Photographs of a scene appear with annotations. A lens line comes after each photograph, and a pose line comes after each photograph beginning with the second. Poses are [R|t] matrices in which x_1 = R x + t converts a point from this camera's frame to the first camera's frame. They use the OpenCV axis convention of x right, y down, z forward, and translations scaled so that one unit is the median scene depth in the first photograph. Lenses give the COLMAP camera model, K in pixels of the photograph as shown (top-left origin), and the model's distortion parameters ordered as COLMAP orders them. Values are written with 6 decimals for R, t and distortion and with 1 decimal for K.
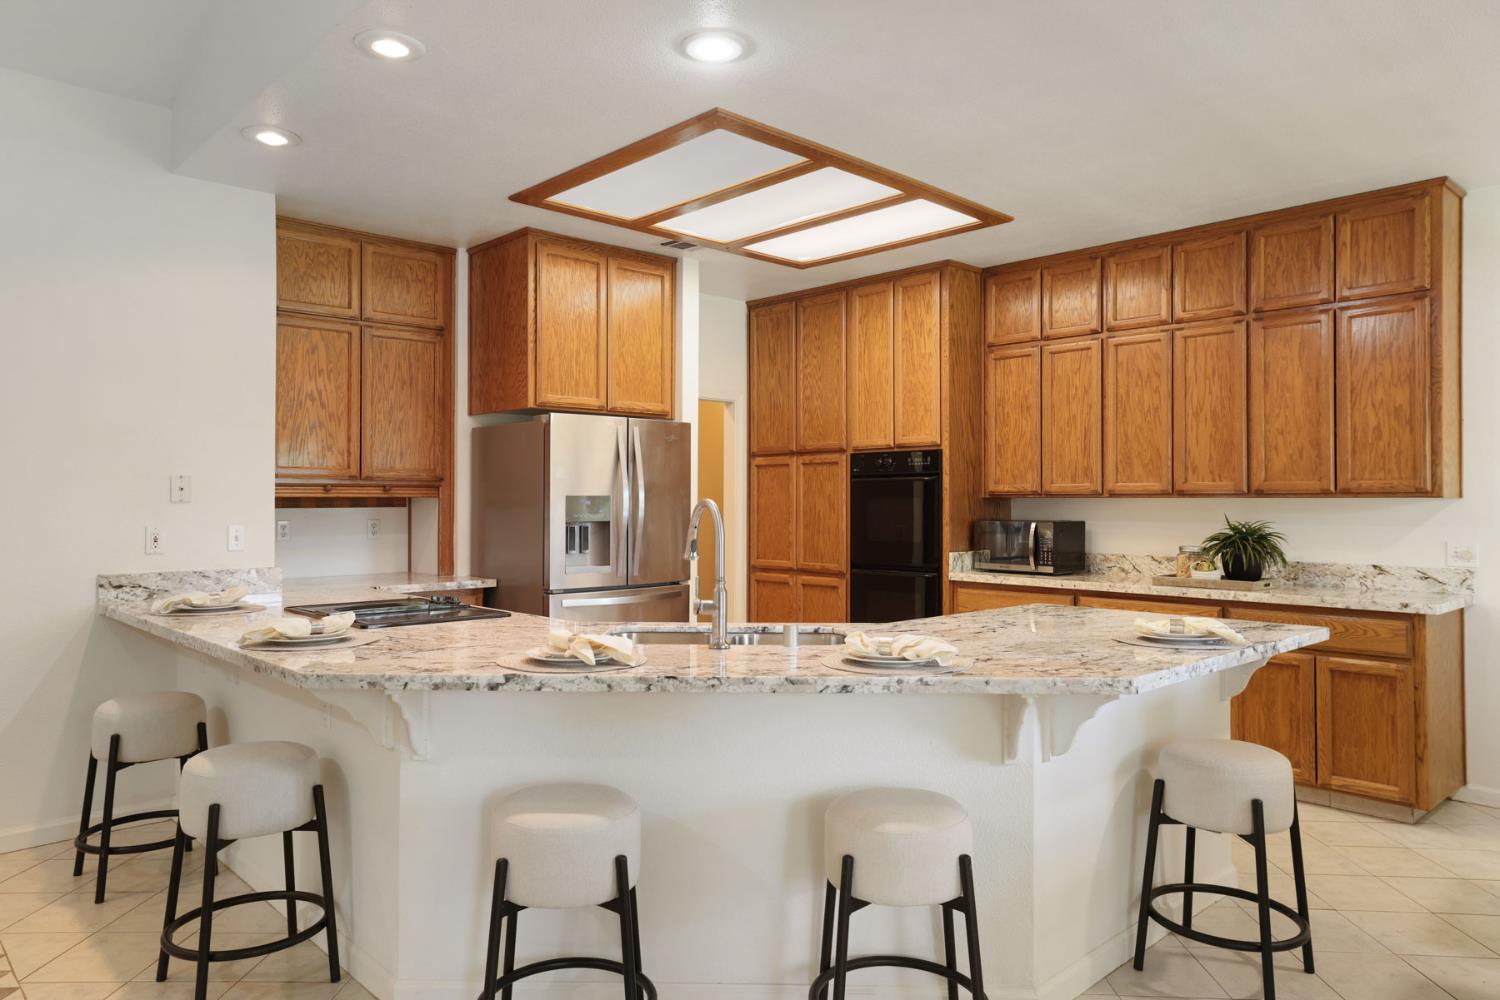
lens RADIAL K [[998.8, 0, 743.5], [0, 998.8, 493.3], [0, 0, 1]] dist [-0.001446, 0.014863]
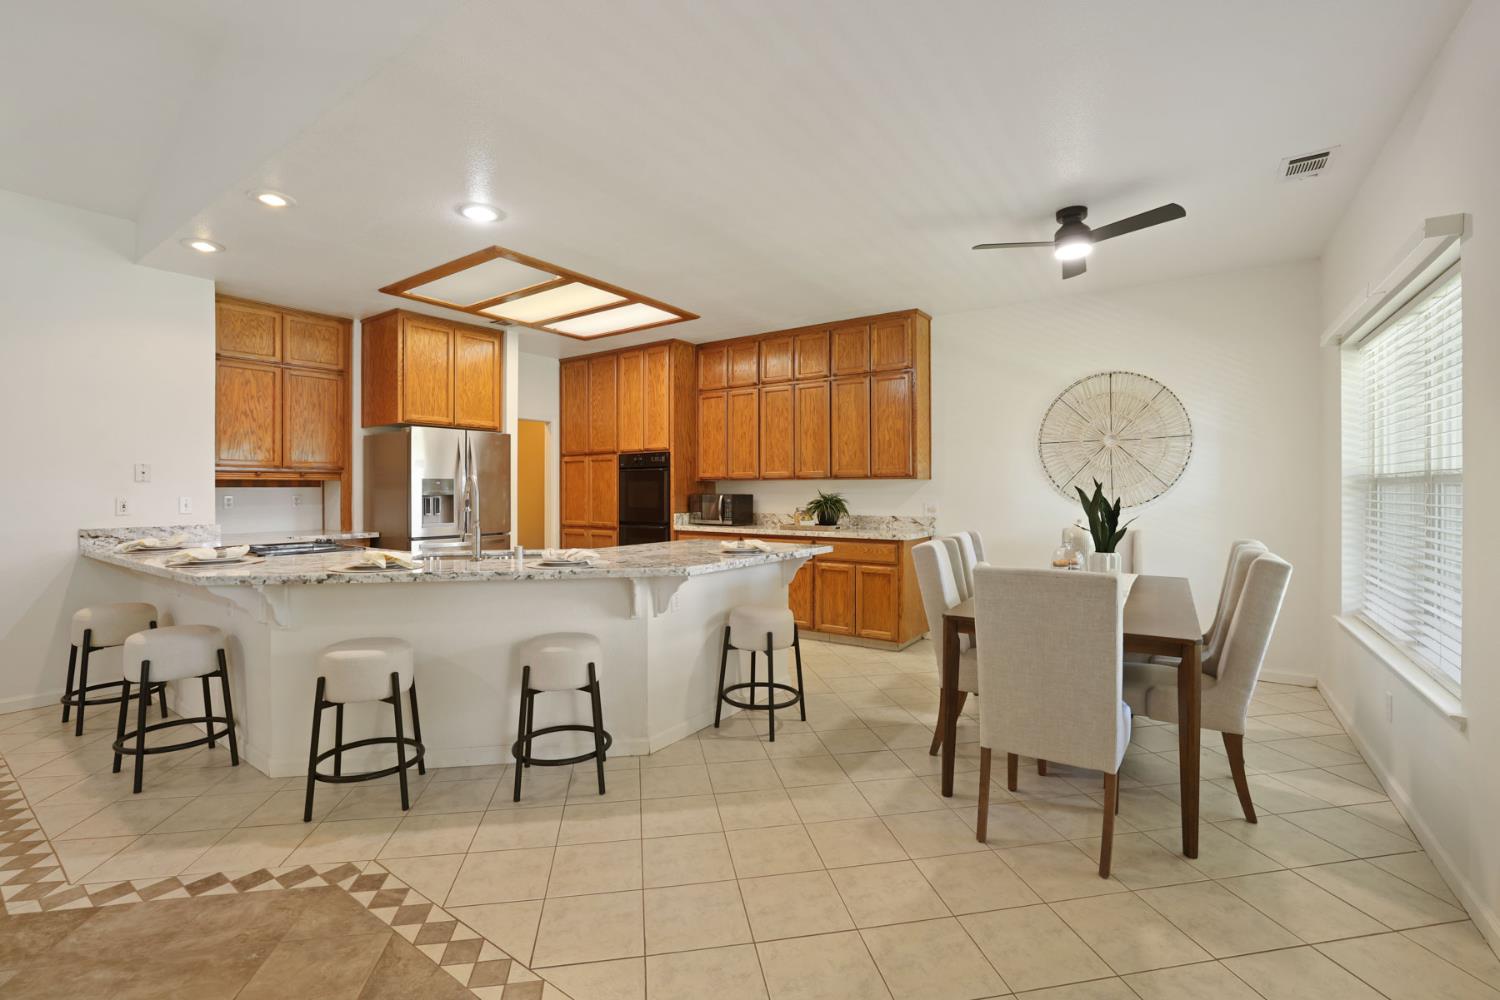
lens RADIAL K [[654.8, 0, 746.2], [0, 654.8, 493.8], [0, 0, 1]] dist [-0.031745, 0.007510]
pose [[0.979812, -0.003893, 0.199881, 0.130607], [0.001244, 0.999910, 0.013377, 0.014532], [-0.199915, -0.012858, 0.979729, -0.126610]]
